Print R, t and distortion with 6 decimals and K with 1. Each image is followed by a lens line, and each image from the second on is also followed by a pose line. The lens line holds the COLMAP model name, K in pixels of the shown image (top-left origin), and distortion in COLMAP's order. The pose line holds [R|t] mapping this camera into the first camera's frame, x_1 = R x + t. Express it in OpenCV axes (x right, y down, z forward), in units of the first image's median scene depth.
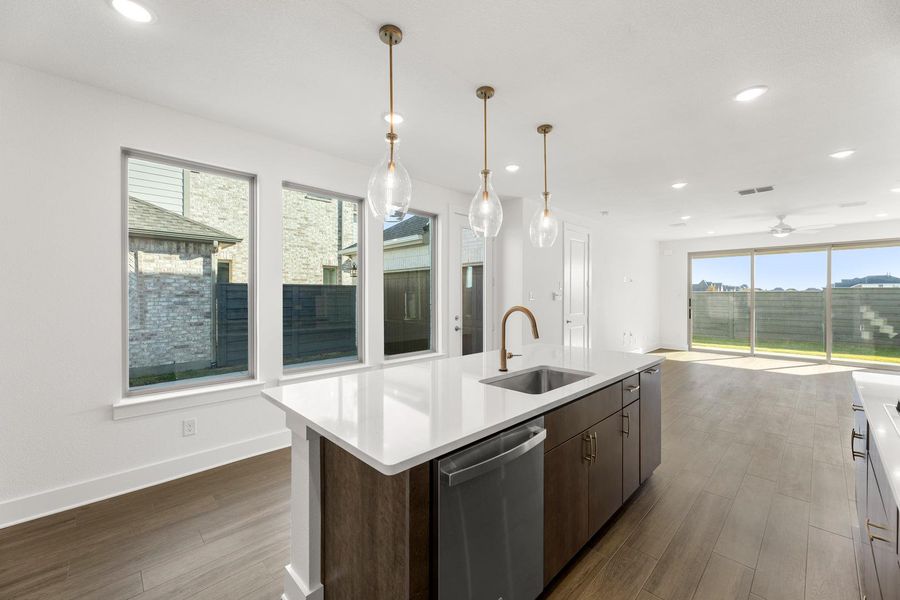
lens RADIAL K [[353.1, 0, 450.0], [0, 353.1, 300.0], [0, 0, 1]] dist [0.019508, 0.000099]
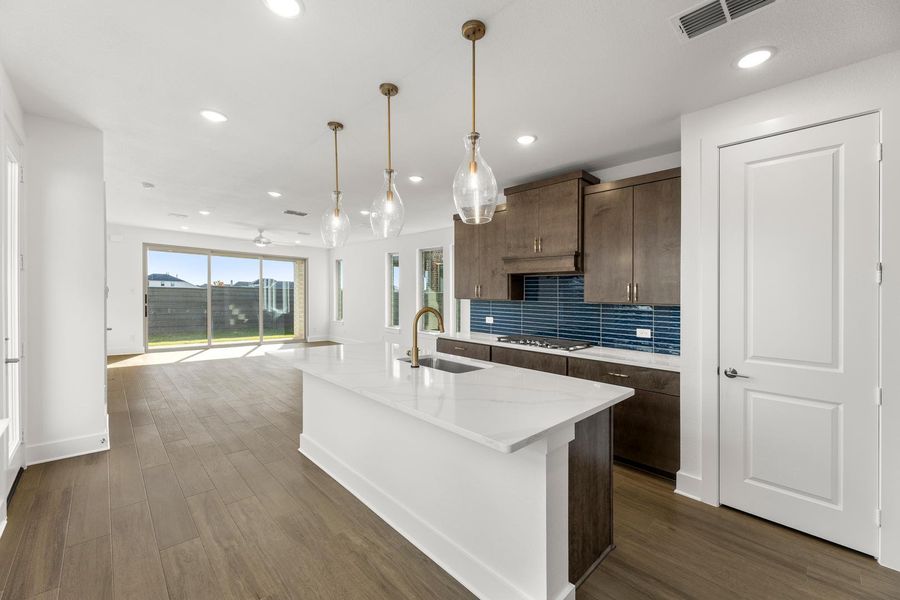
lens RADIAL K [[362.0, 0, 461.5], [0, 362.0, 296.6], [0, 0, 1]] dist [0.000234, 0.000088]
pose [[-0.014634, -0.001287, 0.999892, -0.246574], [-0.005446, 0.999984, 0.001207, -0.004547], [-0.999878, -0.005428, -0.014641, 0.222215]]
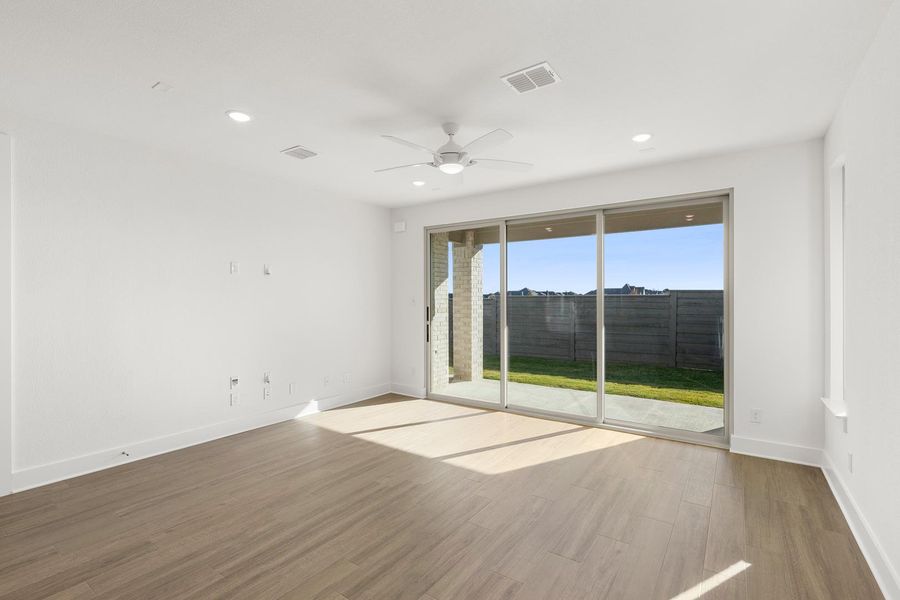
lens RADIAL K [[415.1, 0, 450.0], [0, 415.1, 300.0], [0, 0, 1]] dist [-0.000306, -0.000037]
pose [[0.980742, 0.005577, 0.195231, 0.575988], [-0.003873, 0.999951, -0.009109, -0.007771], [-0.195272, 0.008177, 0.980715, 0.345097]]
